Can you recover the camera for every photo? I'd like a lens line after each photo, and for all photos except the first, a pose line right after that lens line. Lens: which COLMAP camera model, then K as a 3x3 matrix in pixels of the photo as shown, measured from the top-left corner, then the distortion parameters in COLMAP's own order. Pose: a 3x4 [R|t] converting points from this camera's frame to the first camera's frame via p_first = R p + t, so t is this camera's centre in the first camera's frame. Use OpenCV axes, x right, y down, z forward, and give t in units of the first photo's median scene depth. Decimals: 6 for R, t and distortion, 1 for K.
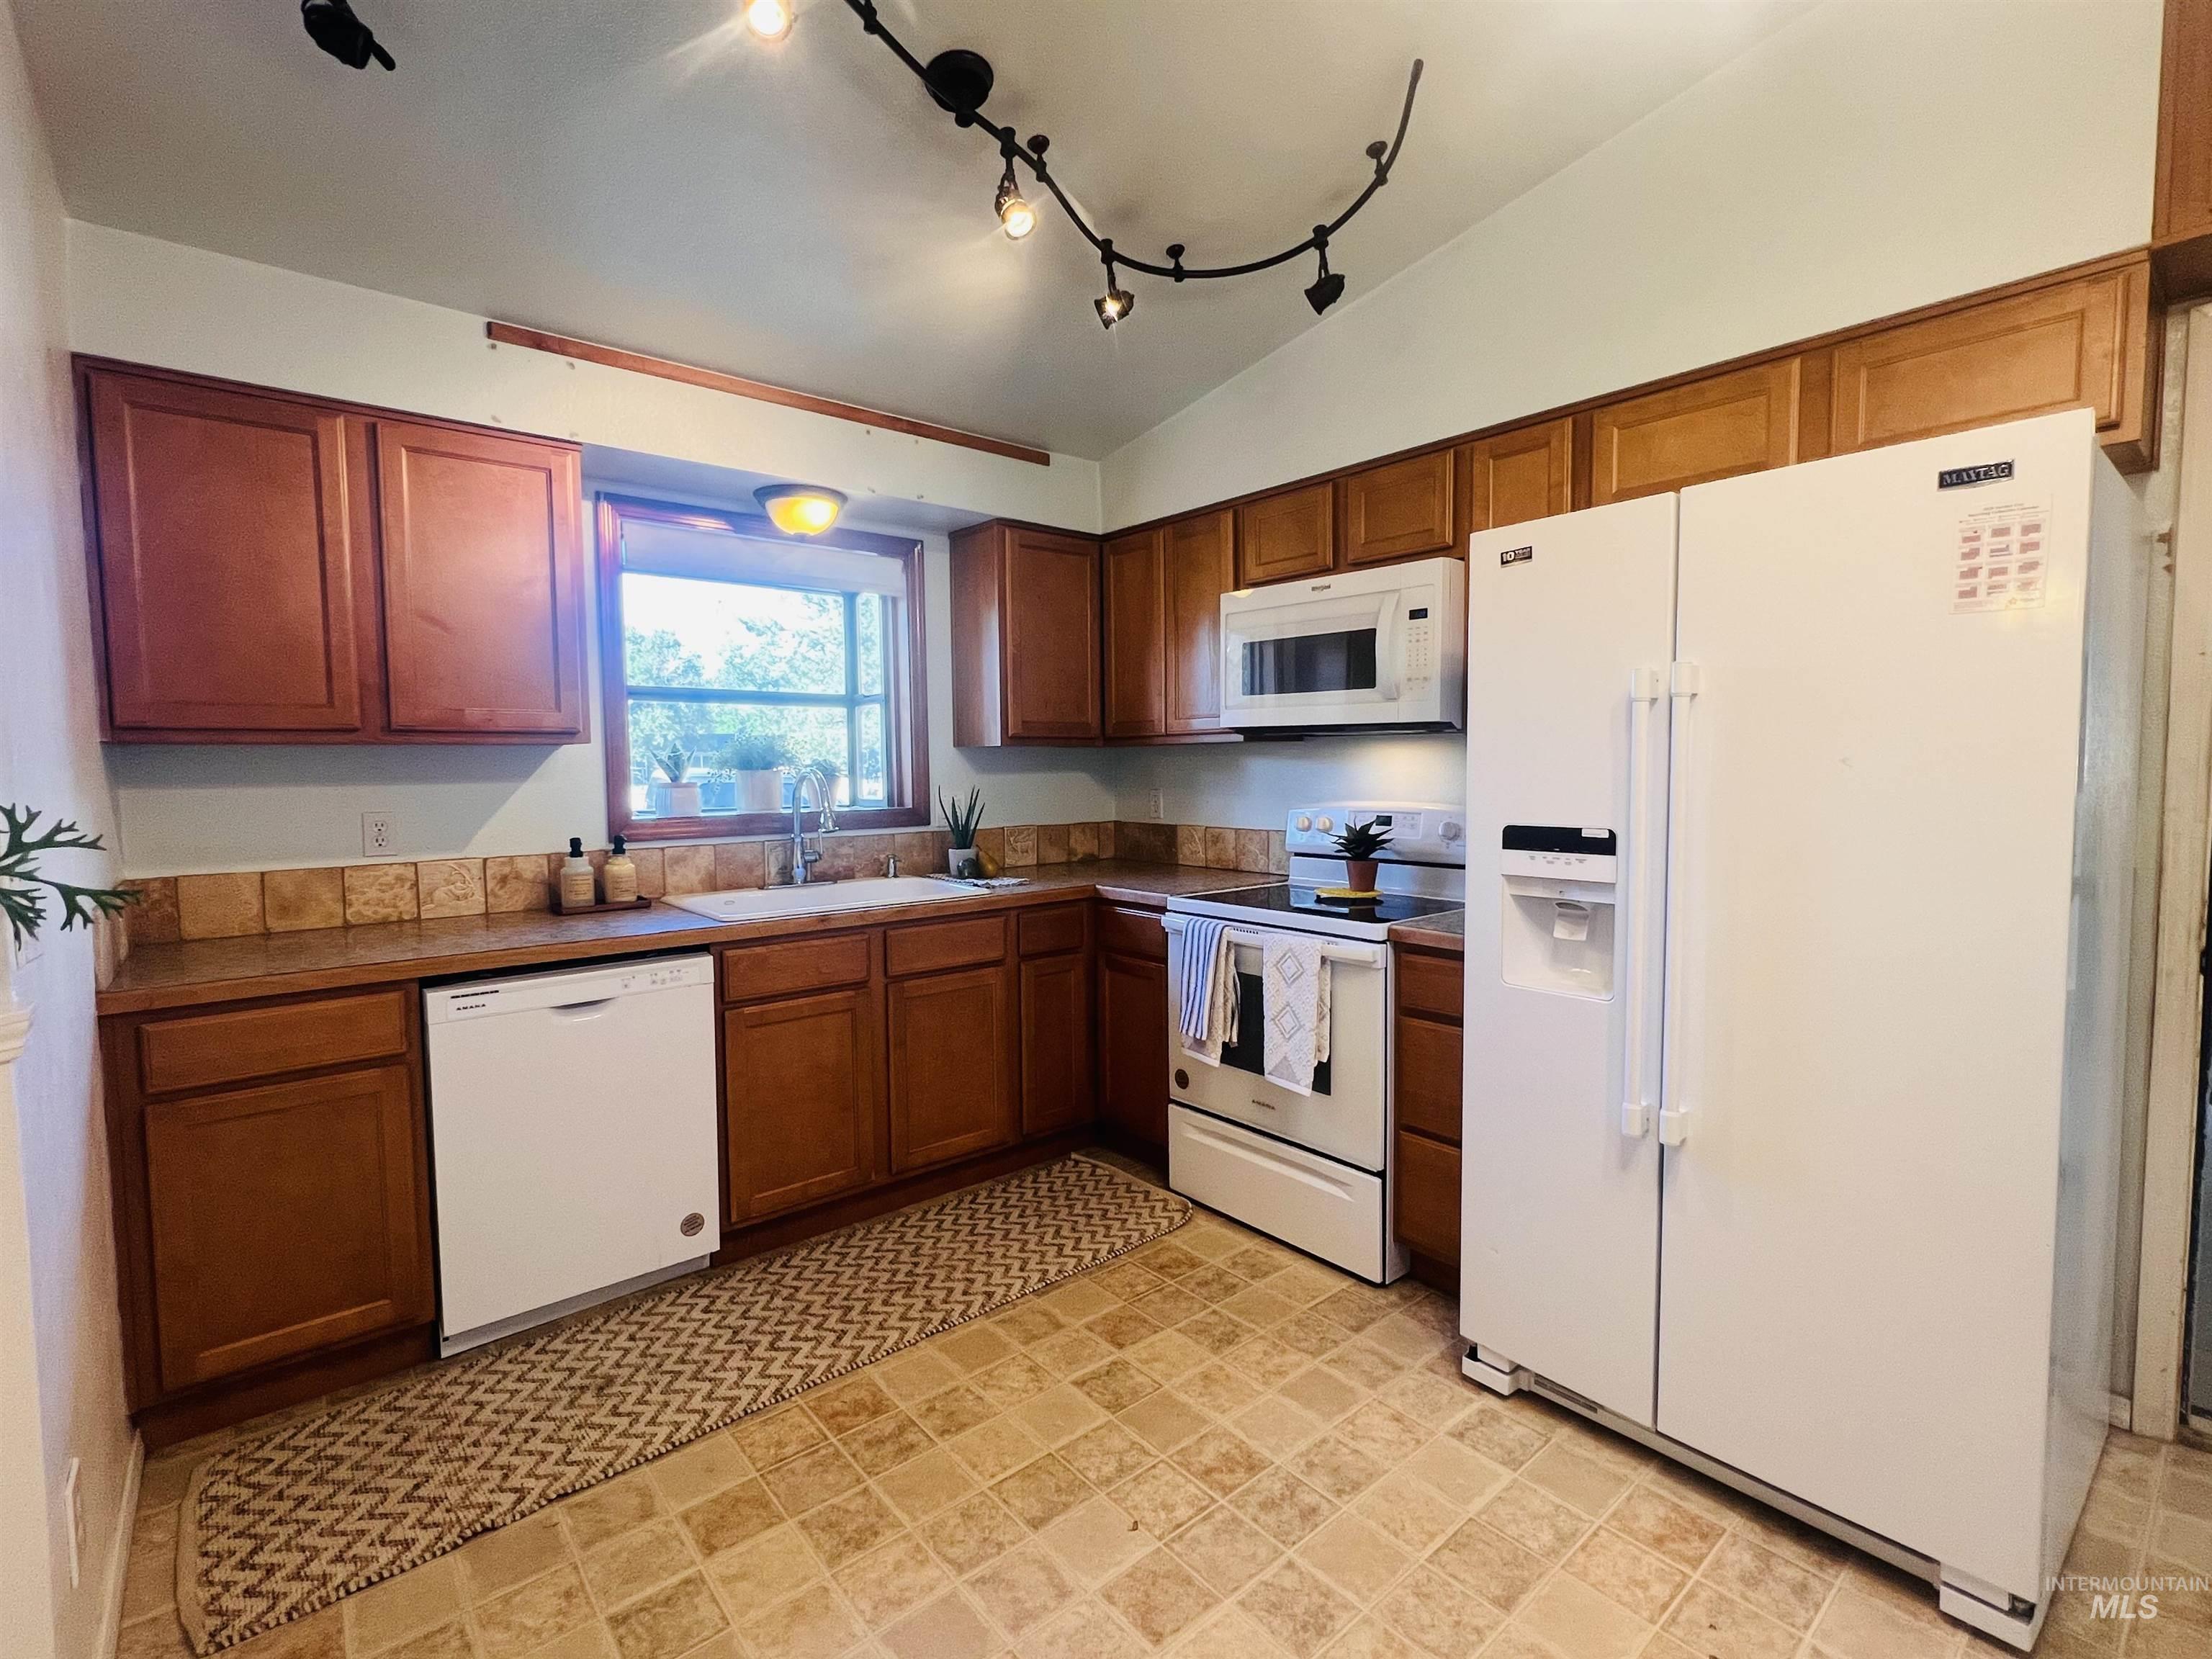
lens RADIAL K [[1009.1, 0, 1099.2], [0, 1009.1, 824.1], [0, 0, 1]] dist [-0.000949, 0.000645]
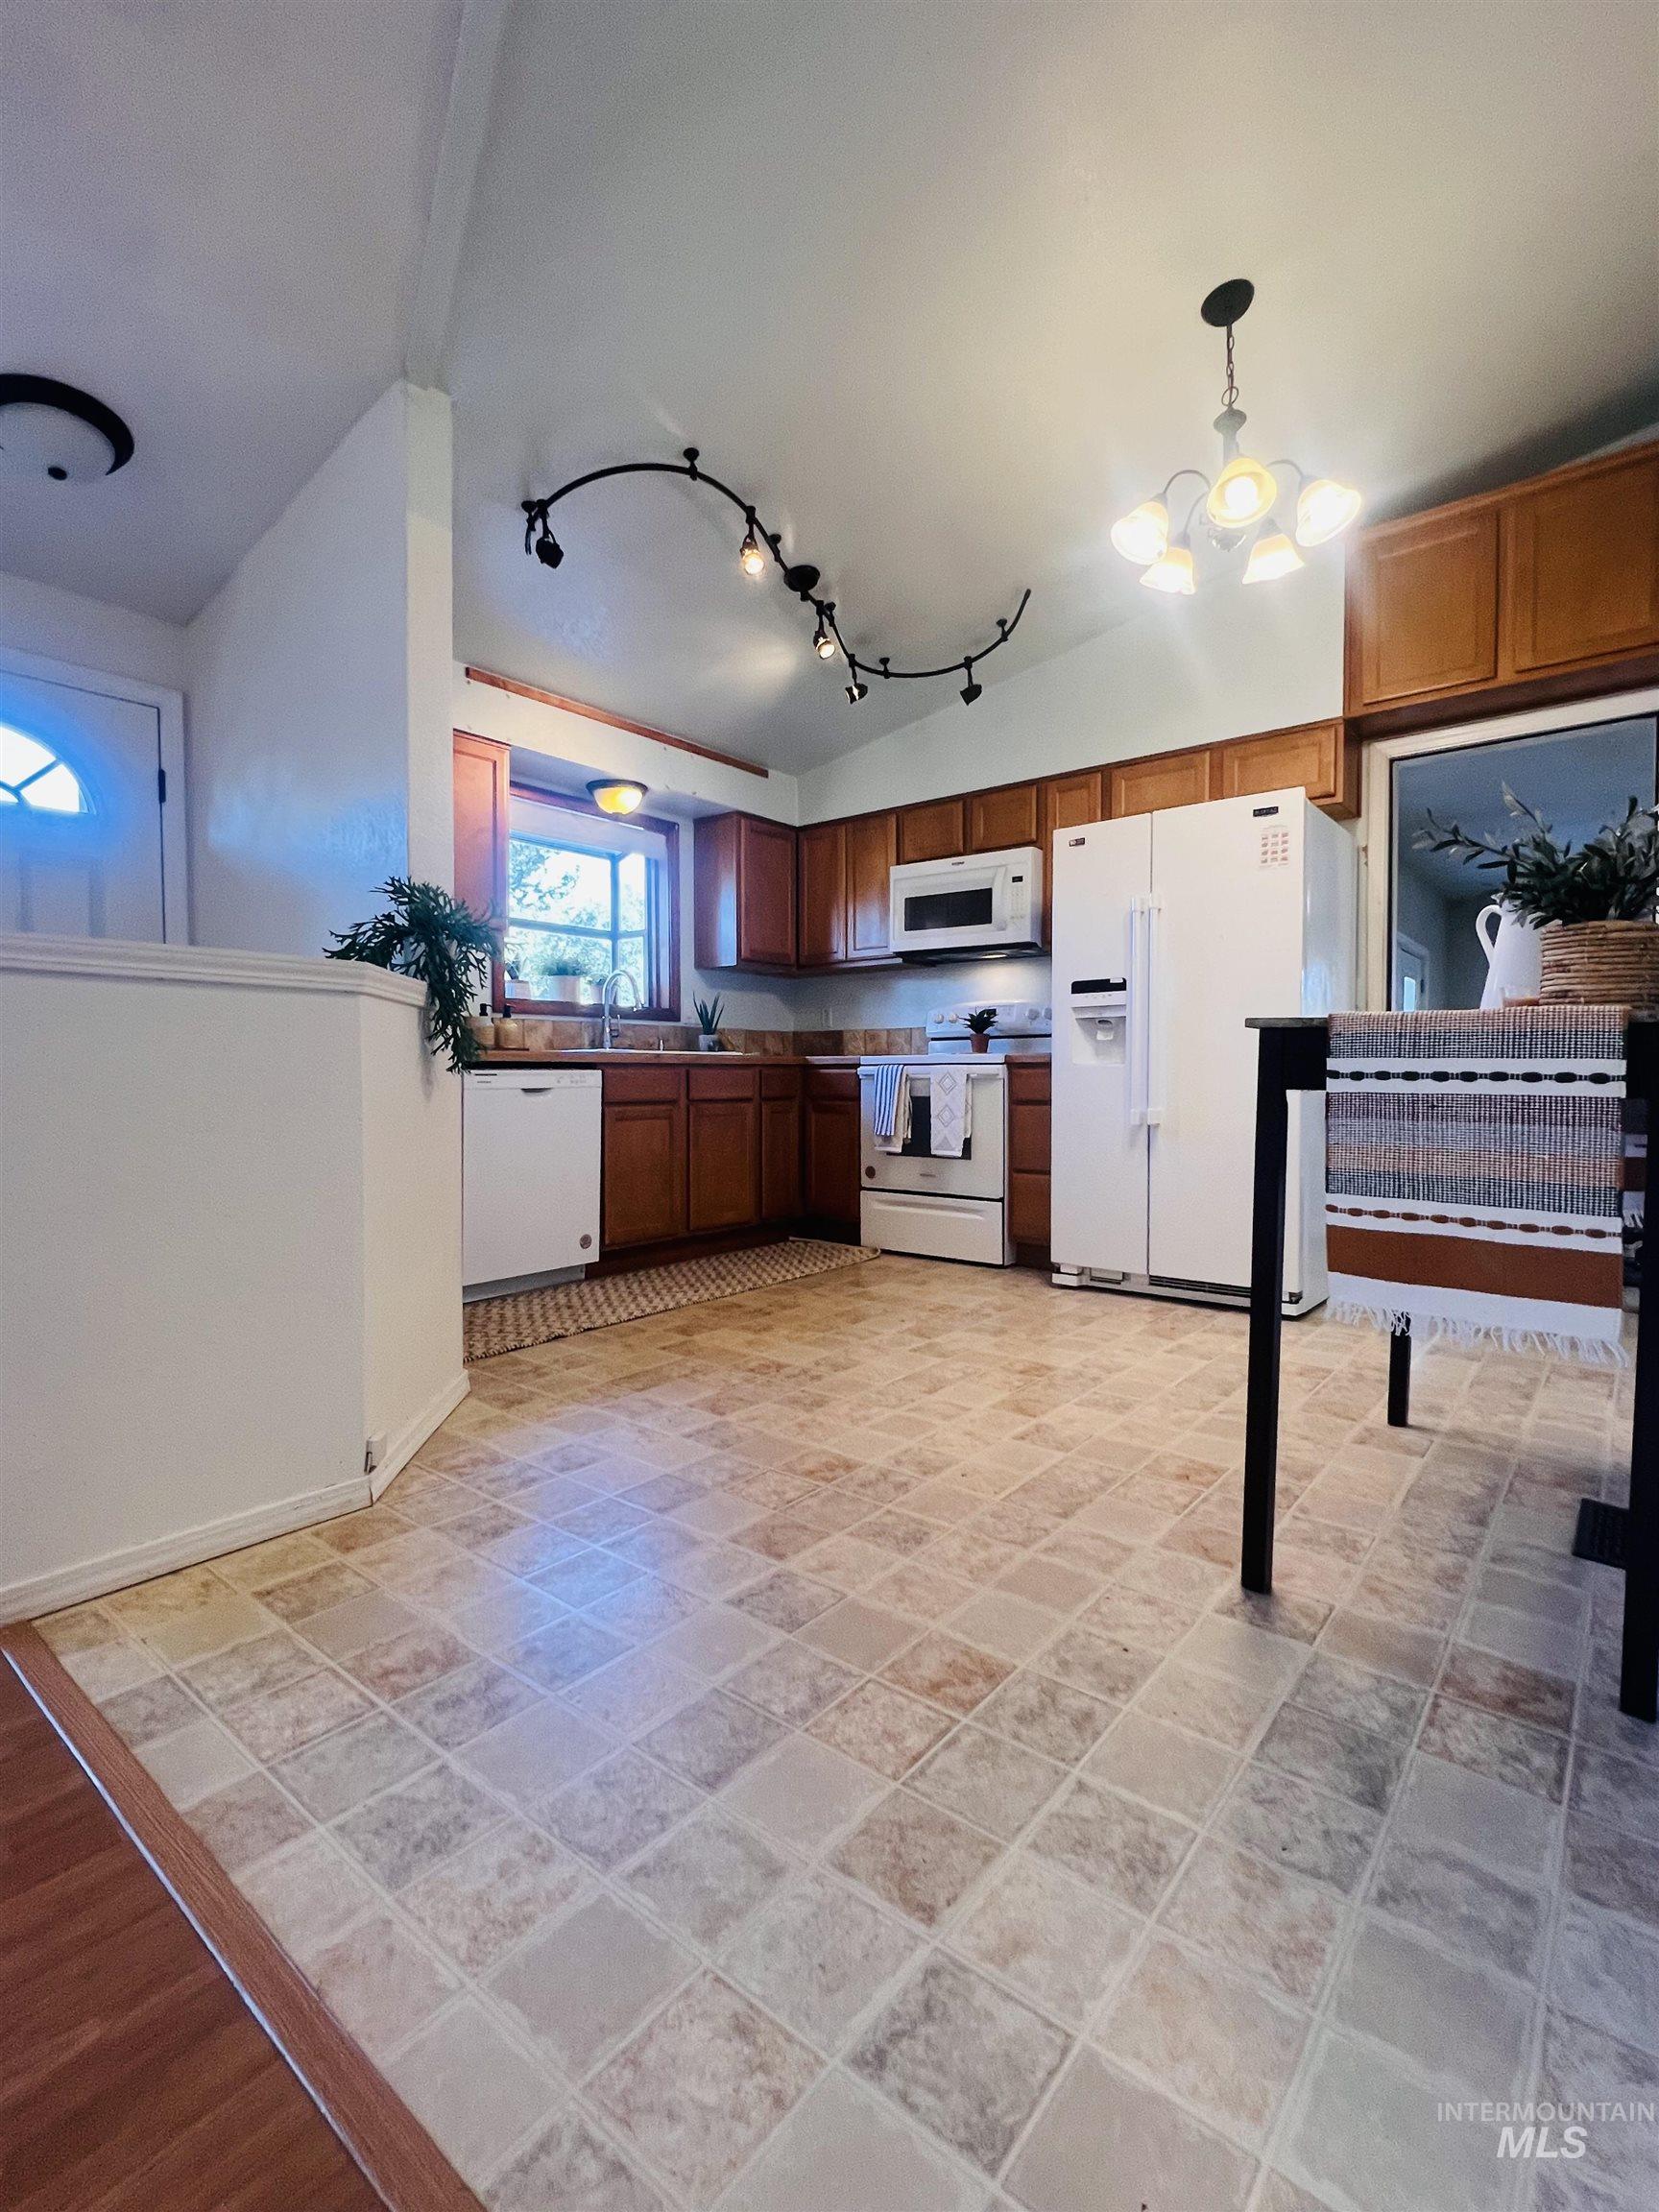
lens RADIAL K [[1009.1, 0, 834.5], [0, 1009.1, 1102.6], [0, 0, 1]] dist [-0.000949, 0.000645]
pose [[0.981214, 0.003749, 0.192887, -0.327088], [0.002486, 0.999482, -0.032073, 0.231988], [-0.192907, 0.031950, 0.980697, -0.625816]]
